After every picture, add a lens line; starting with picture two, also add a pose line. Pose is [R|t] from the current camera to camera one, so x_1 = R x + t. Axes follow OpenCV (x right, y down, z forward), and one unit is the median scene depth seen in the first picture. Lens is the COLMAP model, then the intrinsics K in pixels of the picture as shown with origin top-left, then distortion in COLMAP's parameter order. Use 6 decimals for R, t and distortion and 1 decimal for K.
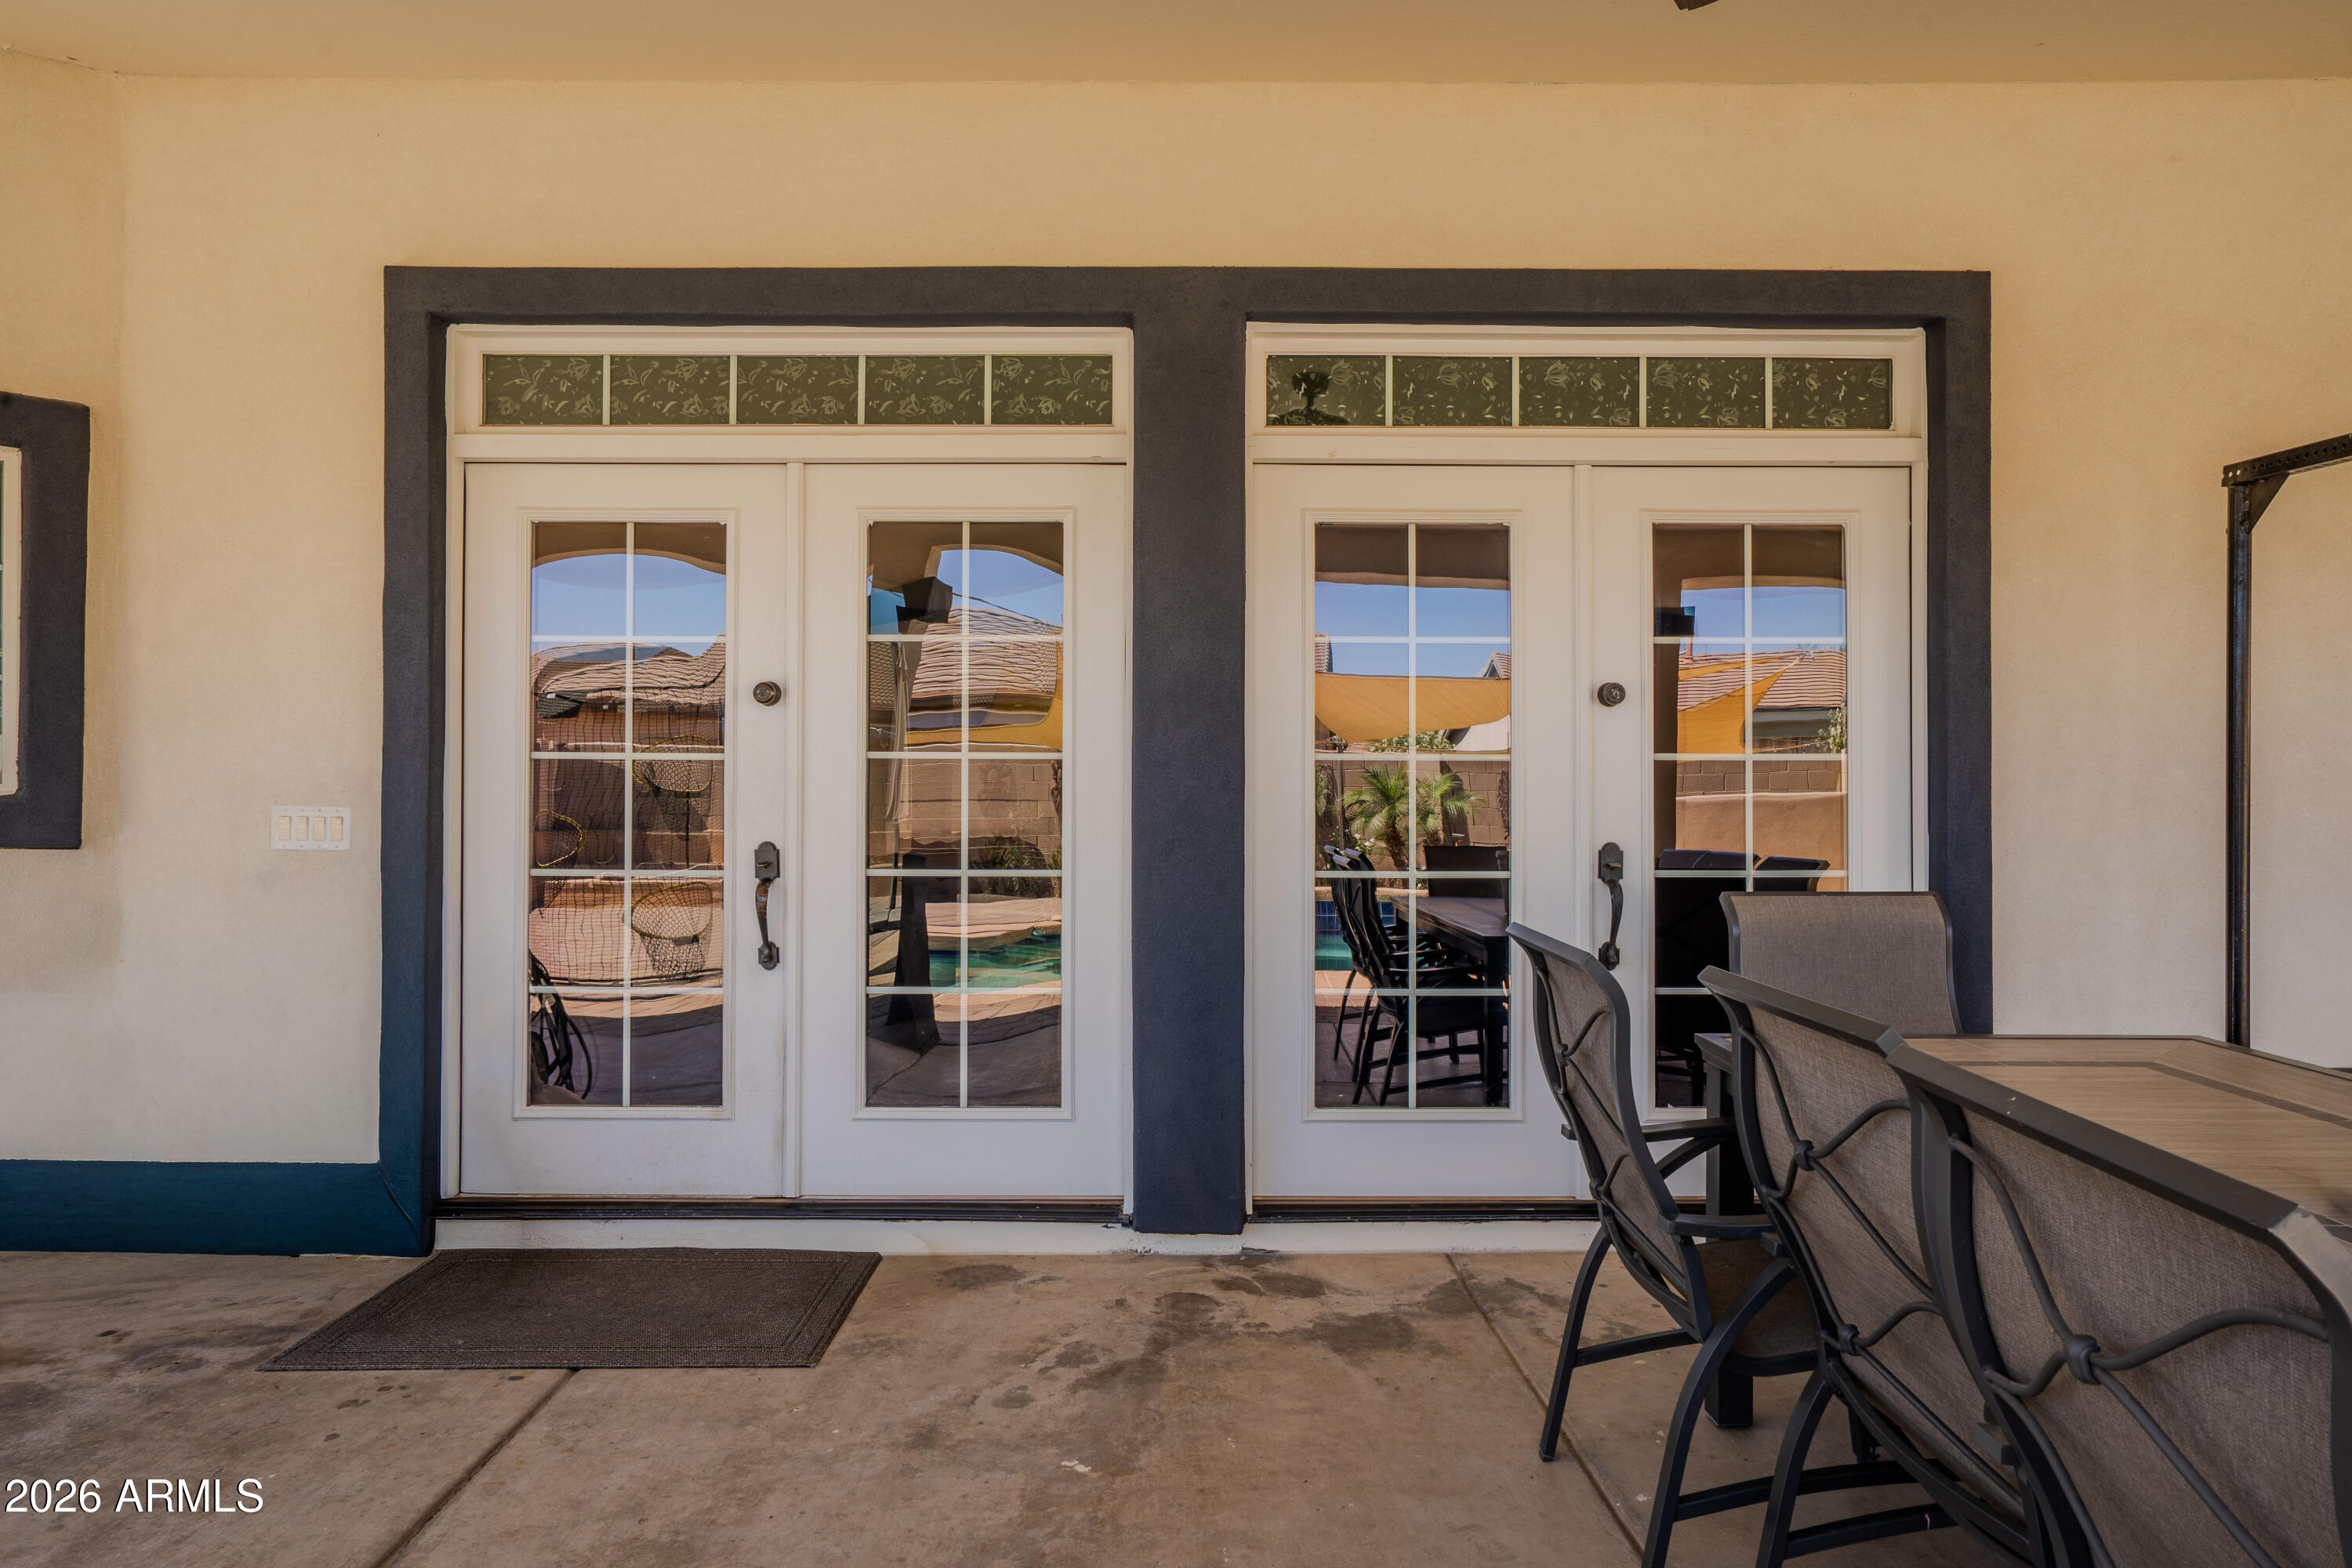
lens RADIAL K [[1474.0, 0, 1176.0], [0, 1474.0, 784.0], [0, 0, 1]] dist [0.004151, 0.000867]
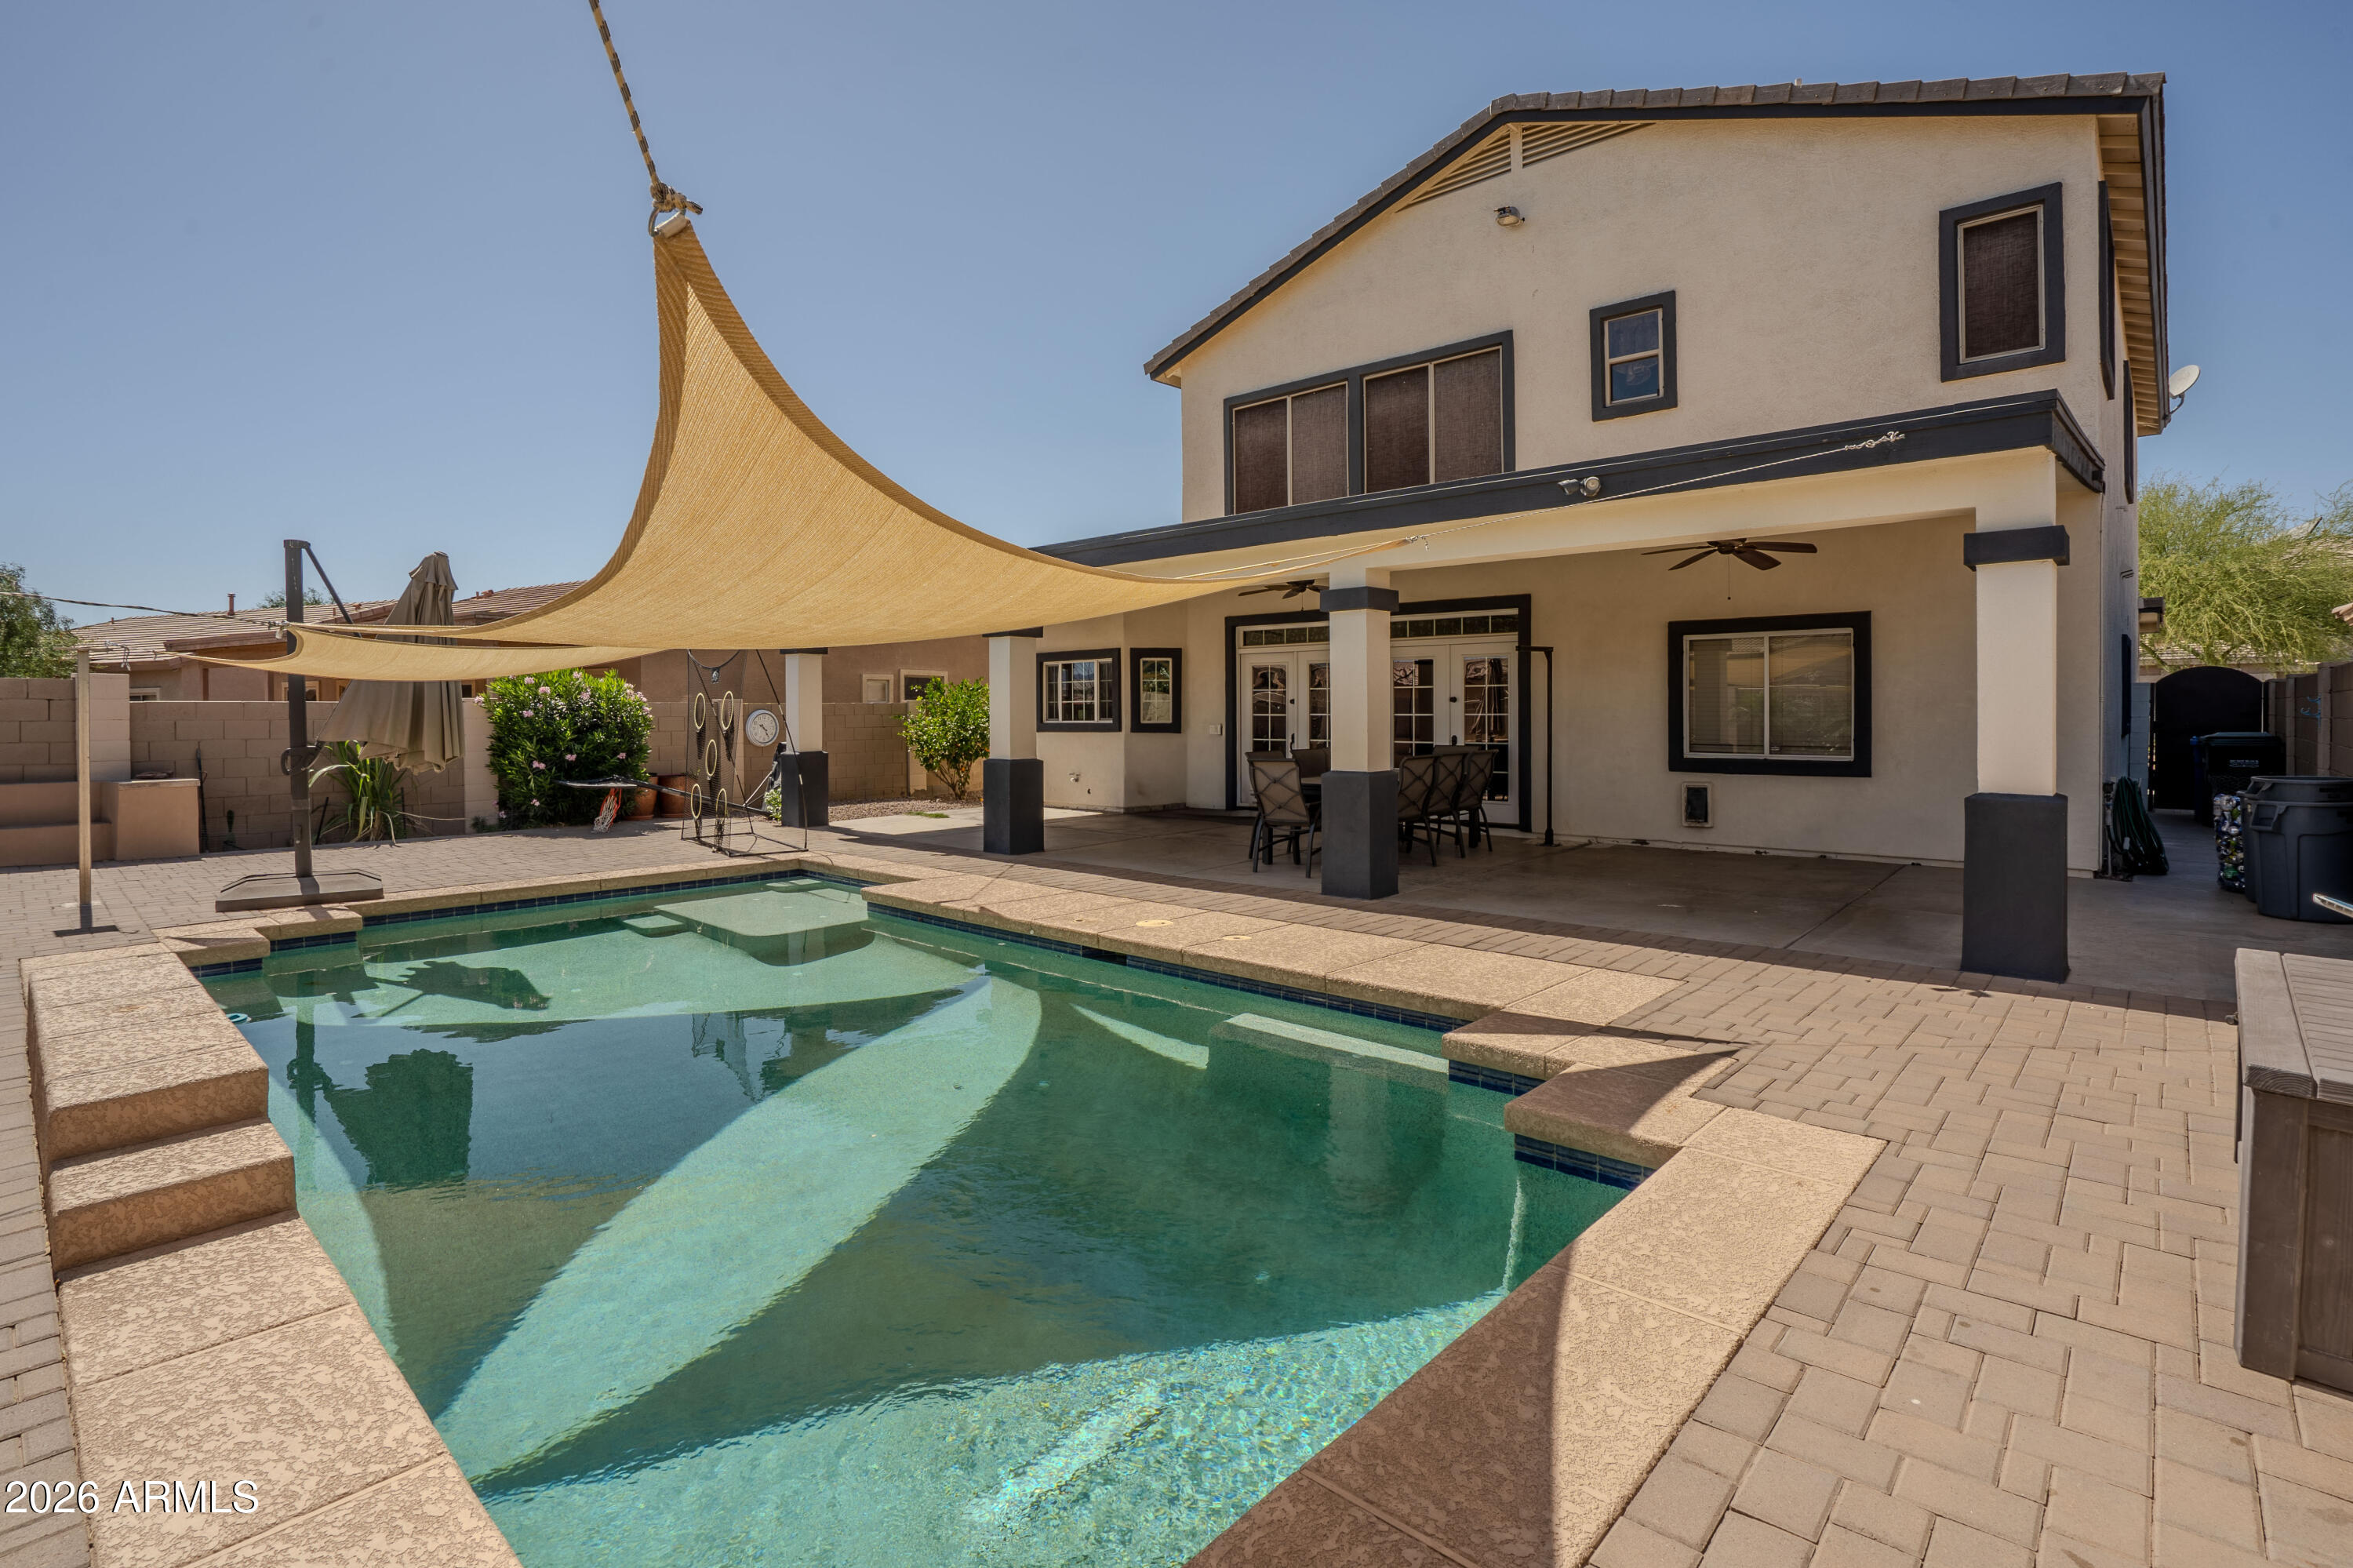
lens RADIAL K [[1126.1, 0, 1182.4], [0, 1126.1, 717.5], [0, 0, 1]] dist [-0.065849, 0.033582]
pose [[0.738172, -0.000332, -0.674612, 1.874675], [0.015377, 0.999748, 0.016334, -0.075063], [0.674437, -0.022431, 0.737992, -1.862426]]
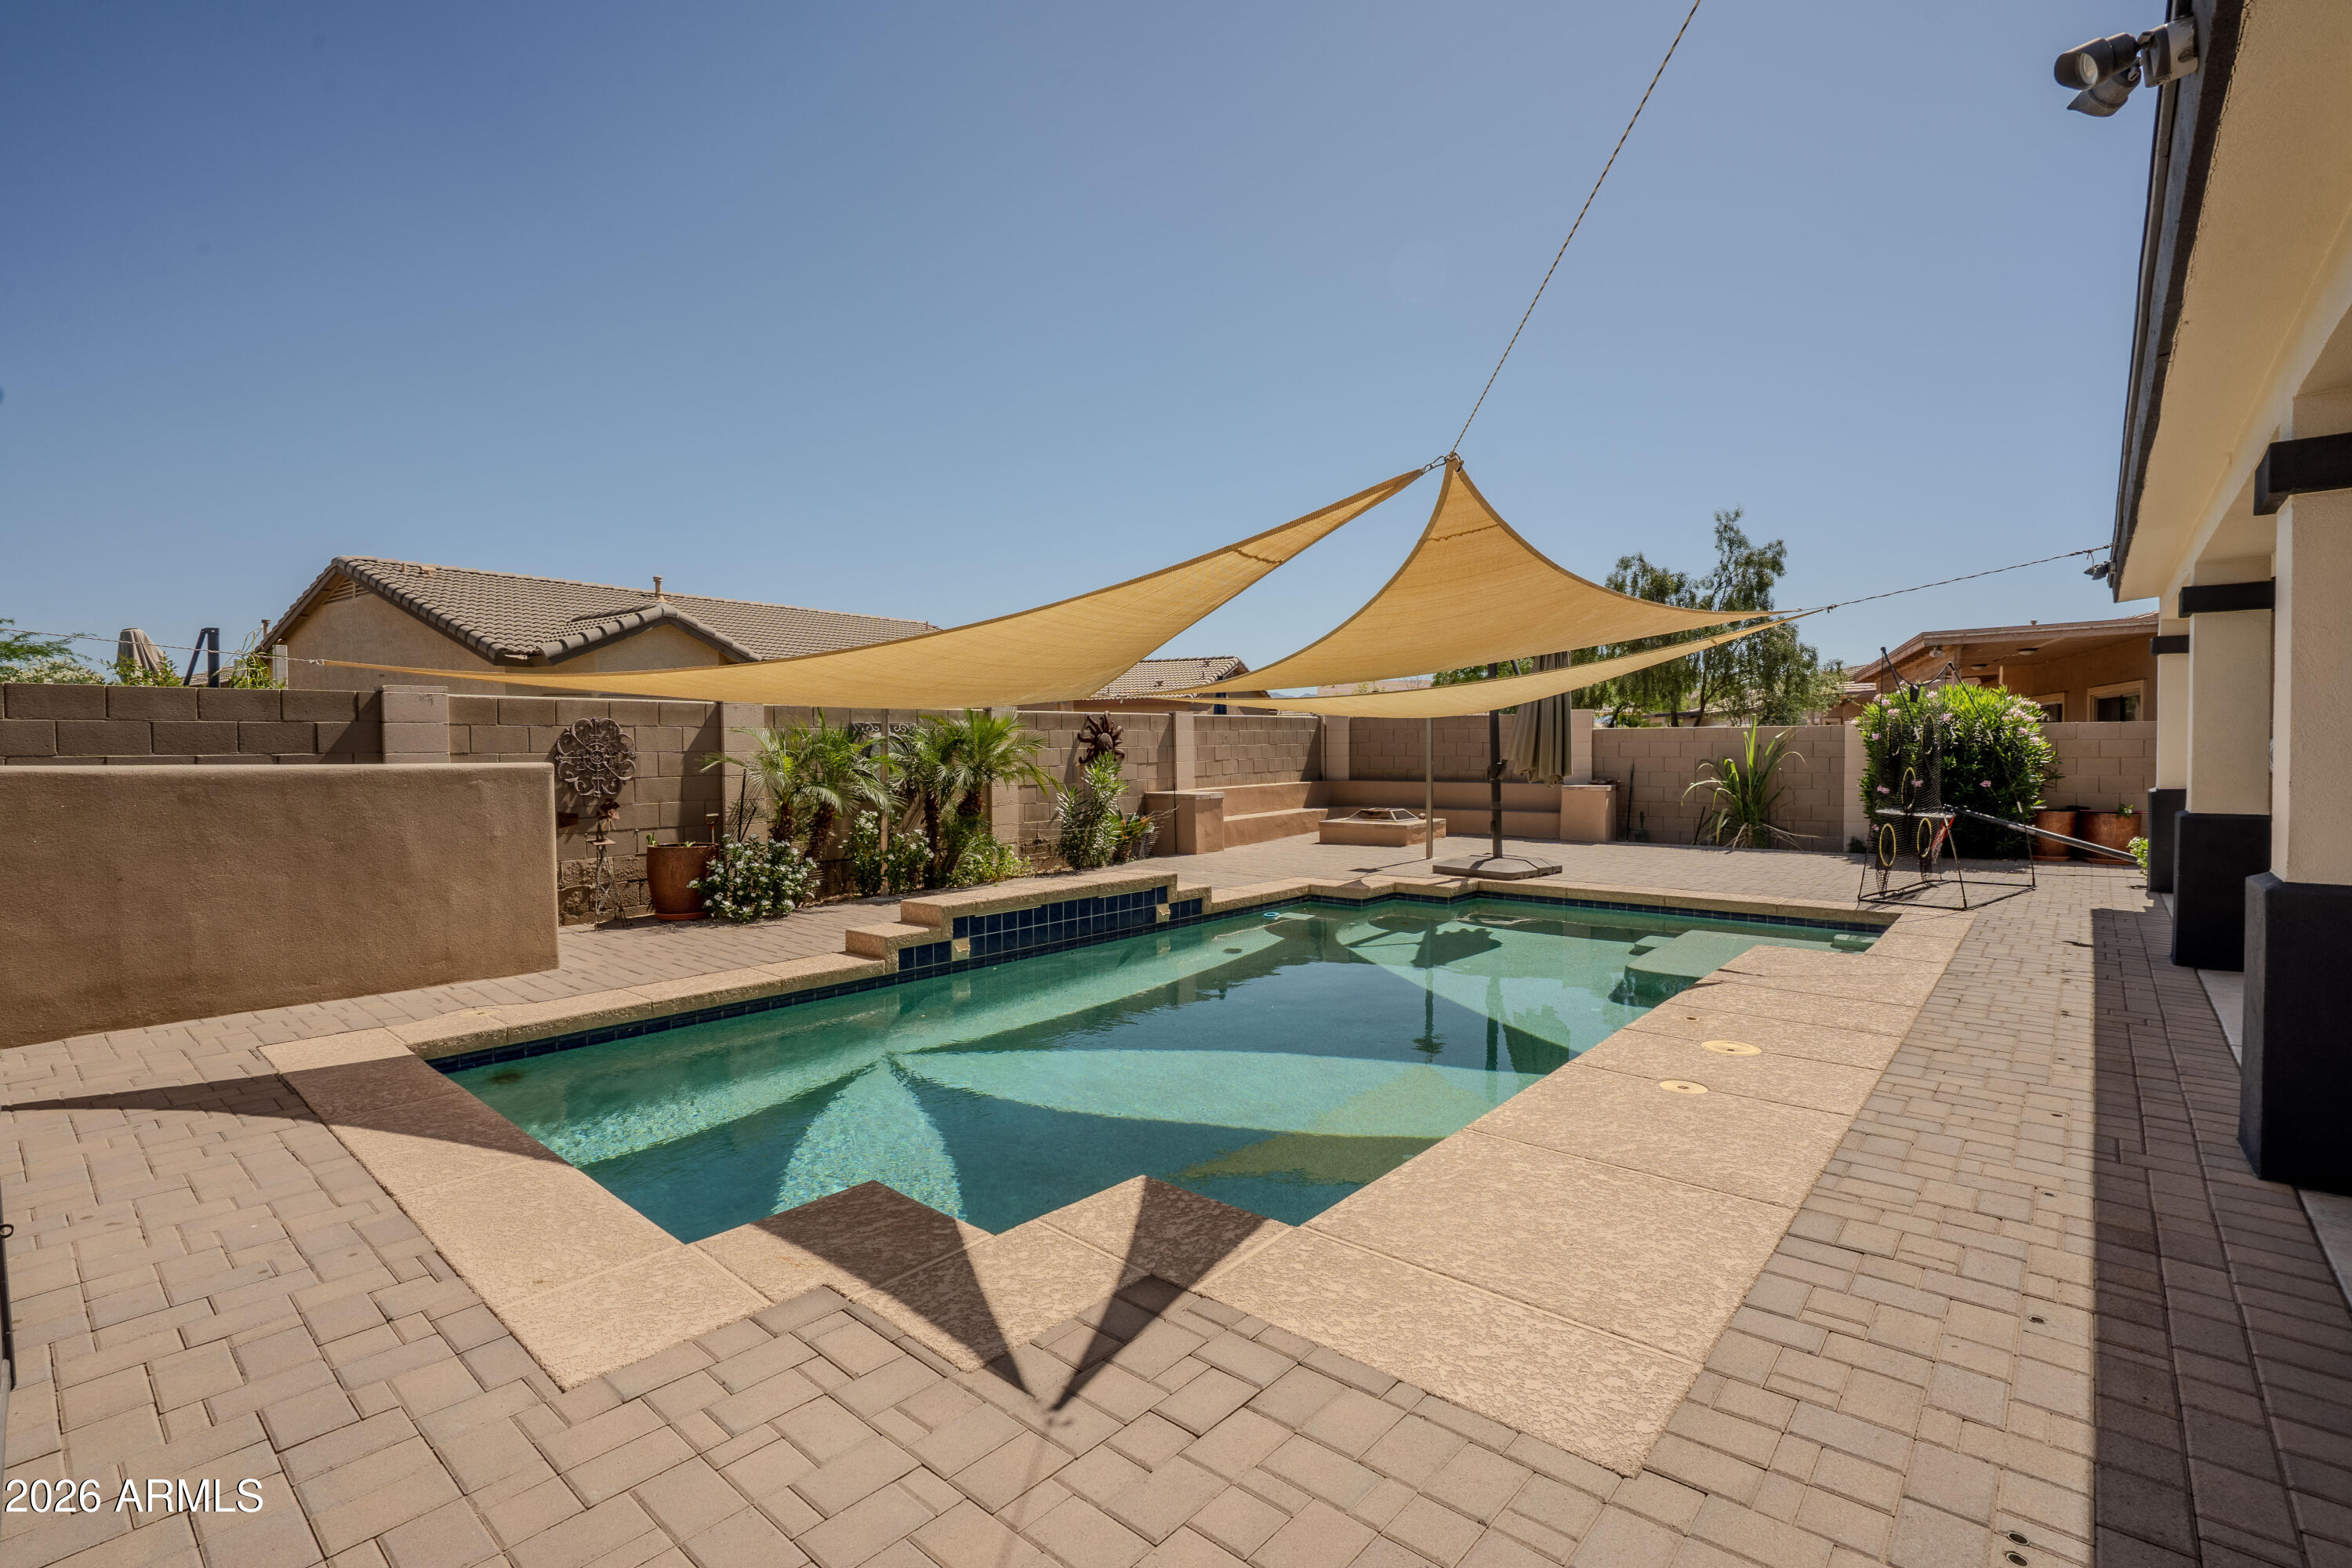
lens RADIAL K [[1090.2, 0, 1179.3], [0, 1090.2, 772.0], [0, 0, 1]] dist [-0.067017, 0.028249]
pose [[-0.657833, 0.025175, -0.752743, 1.901548], [0.021194, 0.999664, 0.014911, -0.047677], [0.752865, -0.006145, -0.658146, -0.205891]]
